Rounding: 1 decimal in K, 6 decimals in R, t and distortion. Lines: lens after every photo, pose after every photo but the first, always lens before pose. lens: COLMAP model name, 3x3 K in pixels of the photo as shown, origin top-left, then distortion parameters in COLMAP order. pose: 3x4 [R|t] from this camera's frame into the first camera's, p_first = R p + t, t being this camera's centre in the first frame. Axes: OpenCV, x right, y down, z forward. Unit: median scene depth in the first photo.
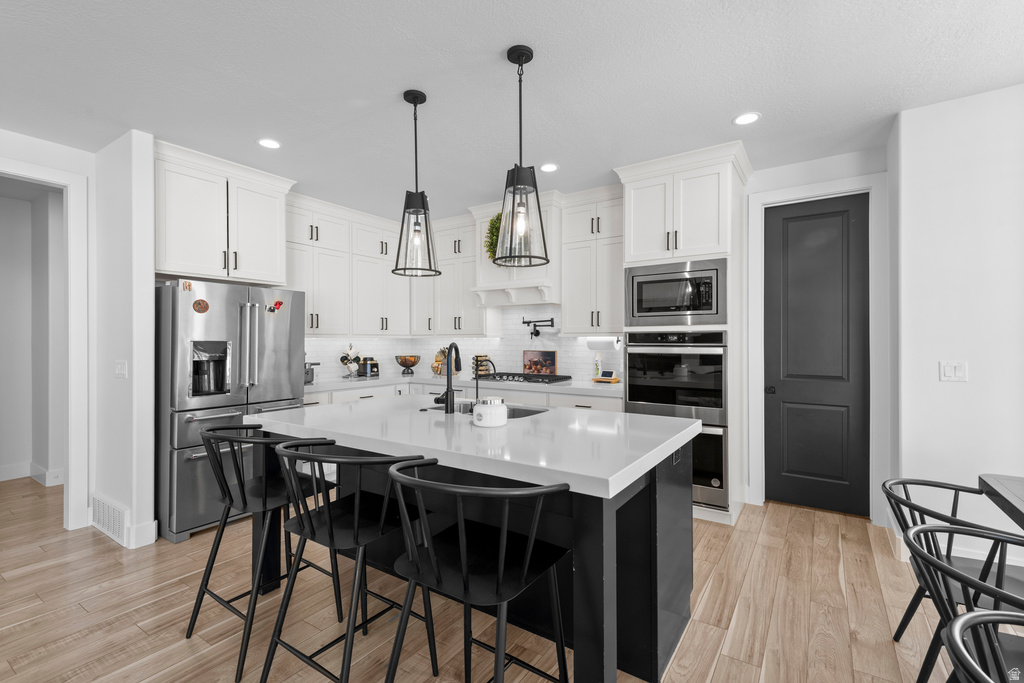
lens RADIAL K [[462.1, 0, 511.6], [0, 462.1, 338.2], [0, 0, 1]] dist [0.016442, -0.000621]
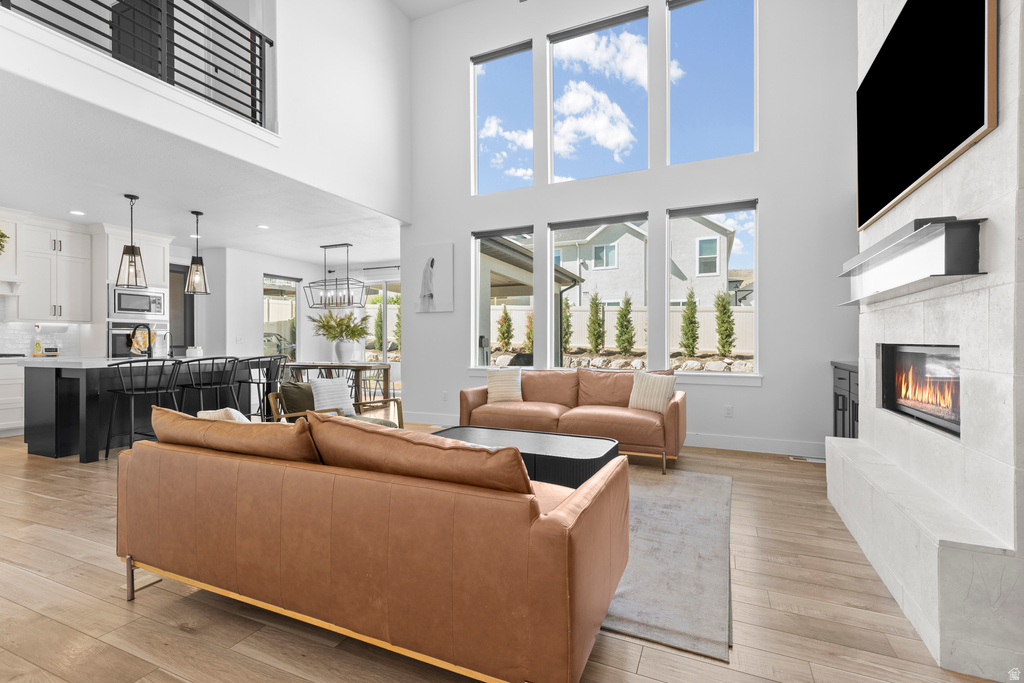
lens RADIAL K [[462.1, 0, 512.1], [0, 462.1, 343.6], [0, 0, 1]] dist [0.016442, -0.000621]
pose [[-0.159537, 0.004093, 0.987183, -1.522775], [-0.002696, 0.999986, -0.004582, 0.065312], [-0.987188, -0.003393, -0.159524, -0.168018]]
